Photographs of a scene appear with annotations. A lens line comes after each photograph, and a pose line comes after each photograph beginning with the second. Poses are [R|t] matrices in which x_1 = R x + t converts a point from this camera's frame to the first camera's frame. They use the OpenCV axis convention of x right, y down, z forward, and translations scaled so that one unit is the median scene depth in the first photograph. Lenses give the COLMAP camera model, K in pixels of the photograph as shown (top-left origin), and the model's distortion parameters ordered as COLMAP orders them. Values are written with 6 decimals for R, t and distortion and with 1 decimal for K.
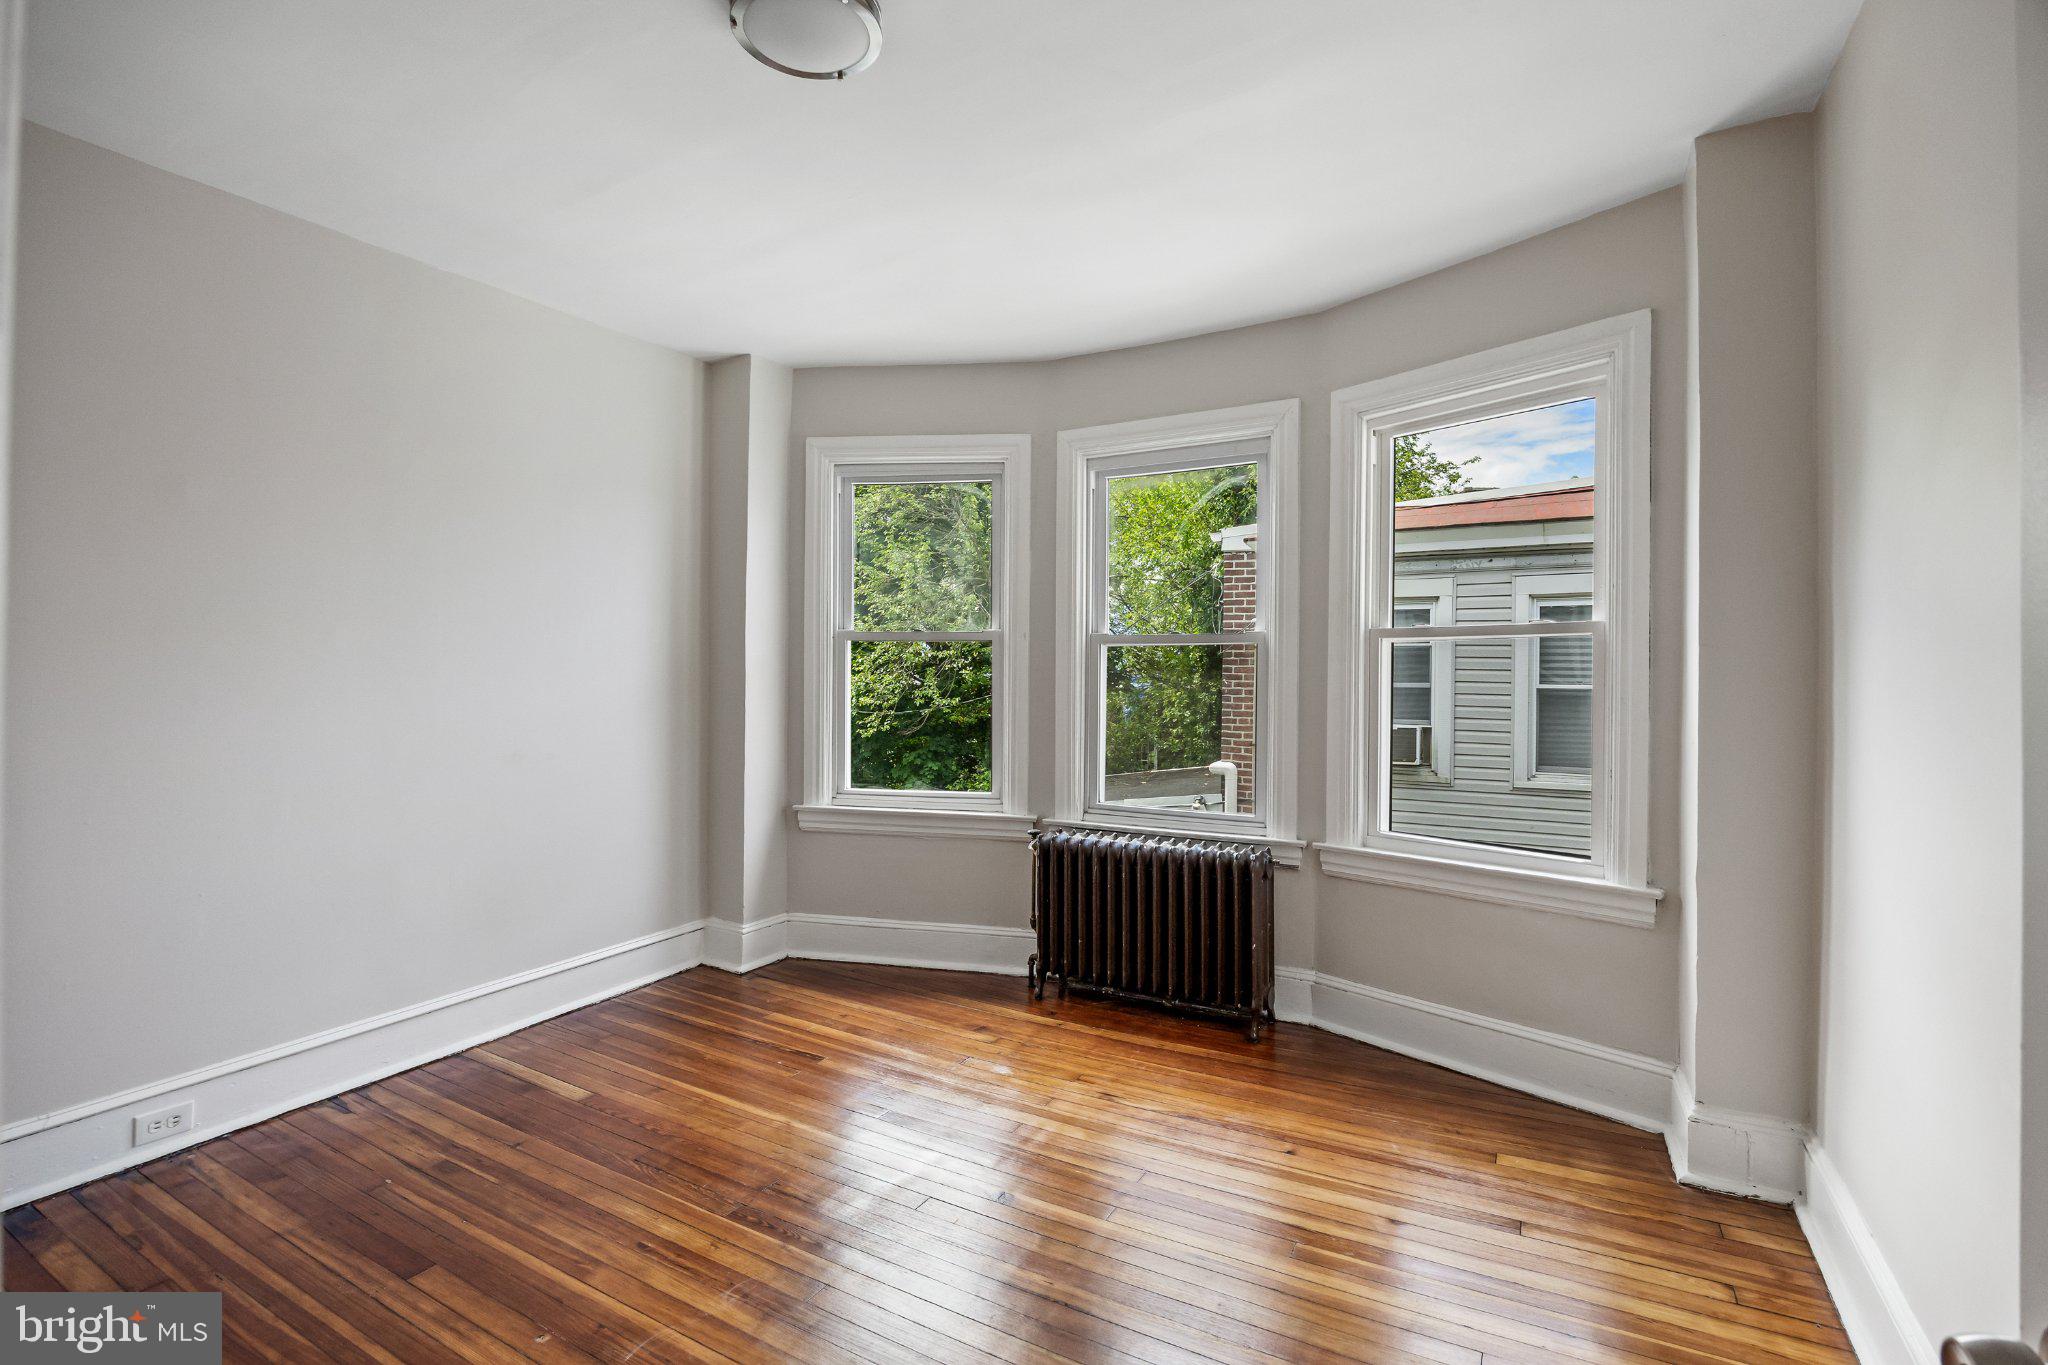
lens RADIAL K [[922.7, 0, 1028.6], [0, 922.7, 678.6], [0, 0, 1]] dist [-0.020930, 0.000413]
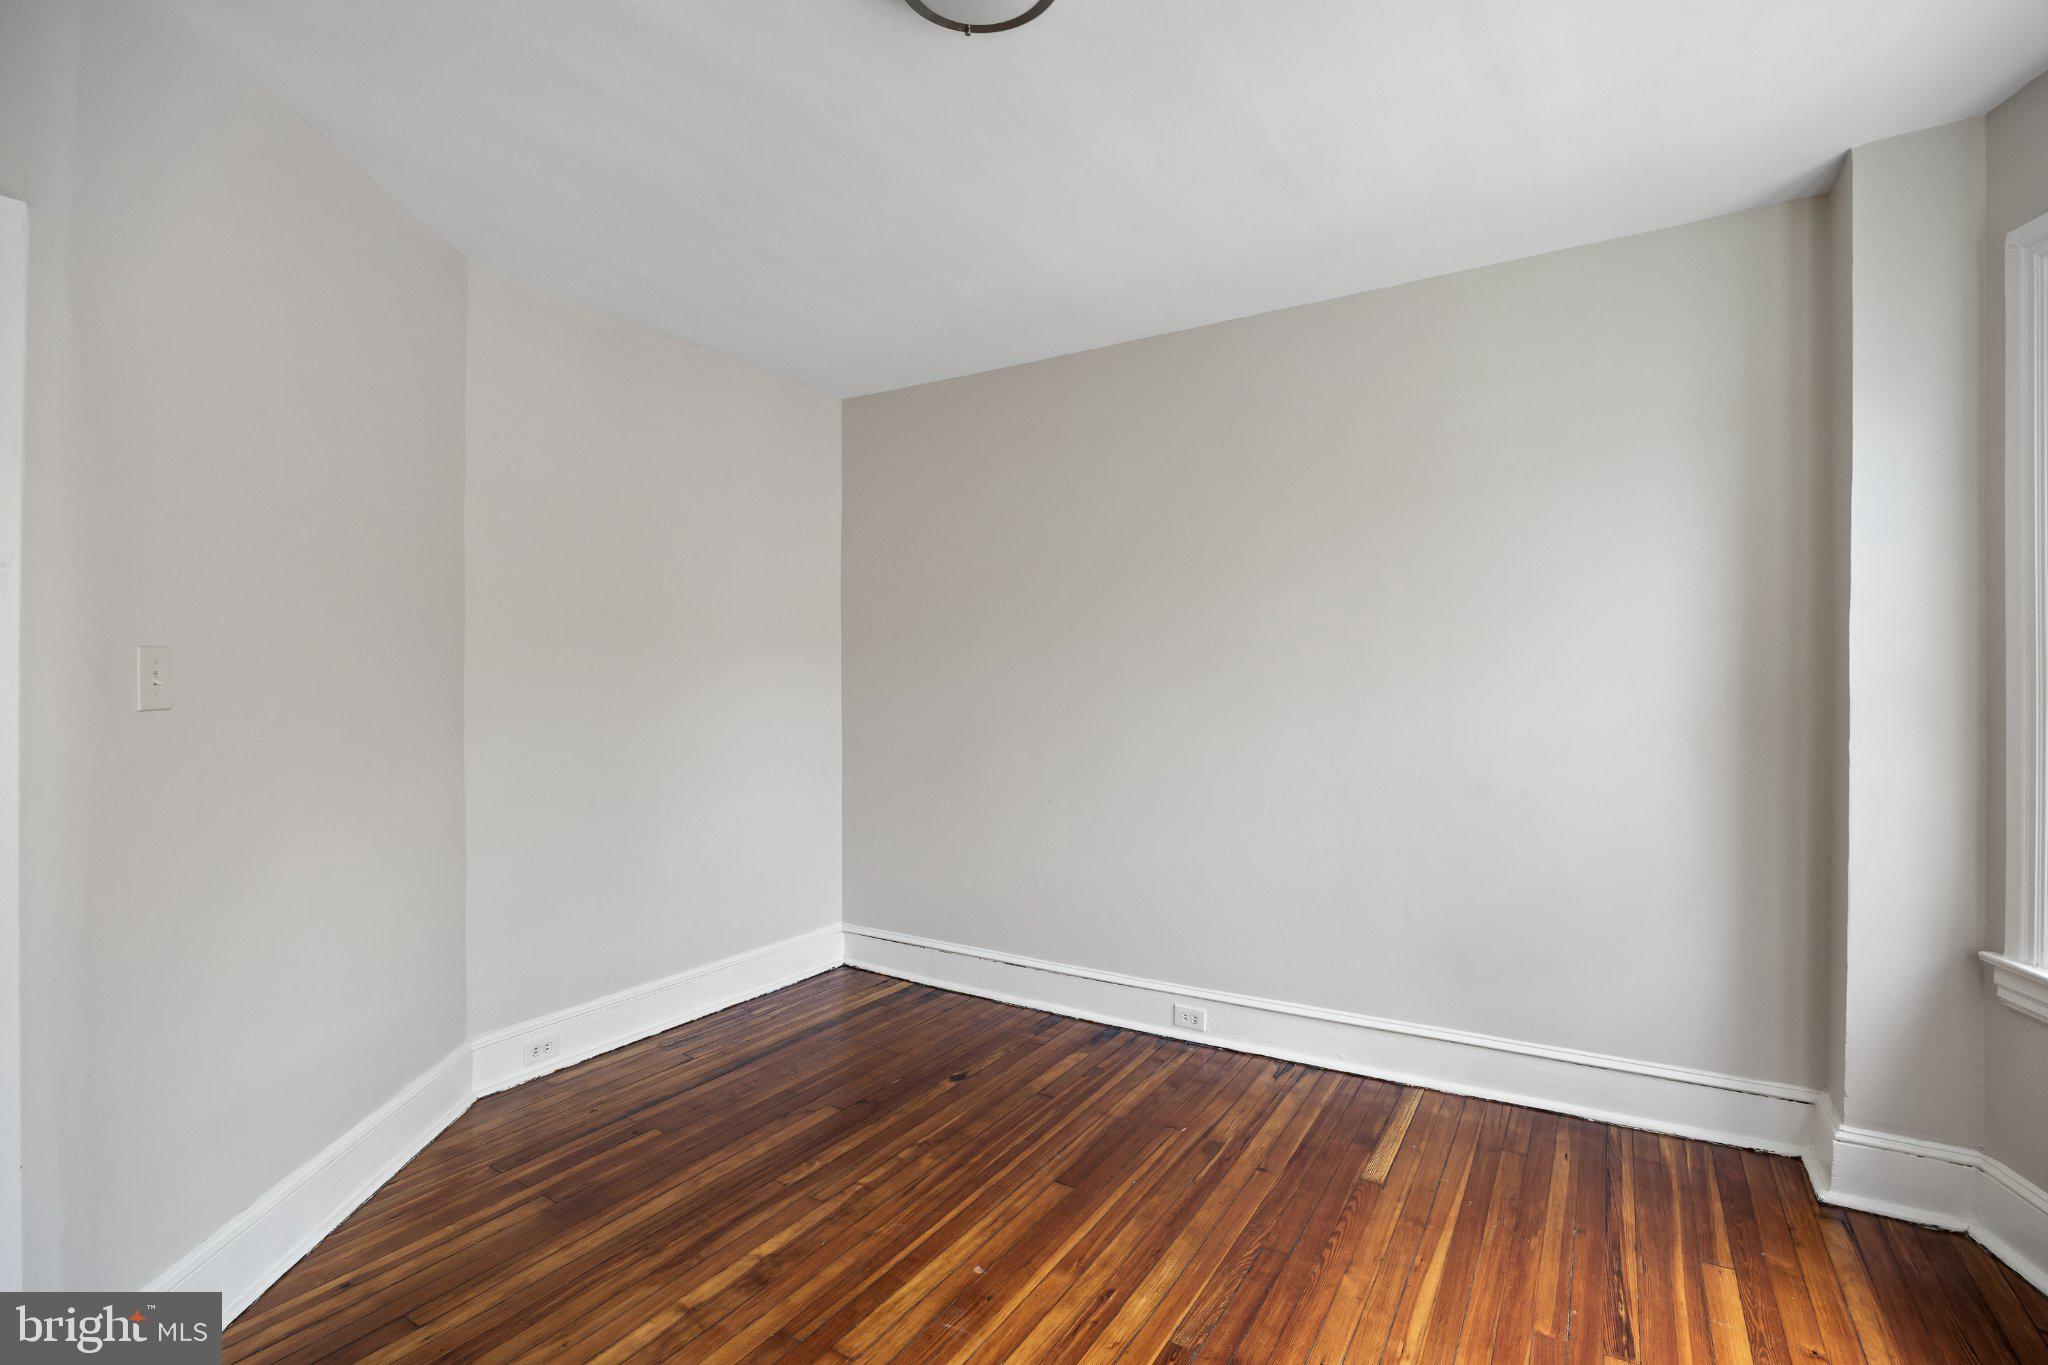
lens RADIAL K [[948.1, 0, 1027.7], [0, 948.1, 681.1], [0, 0, 1]] dist [-0.015061, -0.000126]
pose [[-0.045083, 0.001795, -0.998982, 0.423432], [-0.004162, 0.999989, 0.001984, -0.015804], [0.998975, 0.004247, -0.045075, 0.716612]]
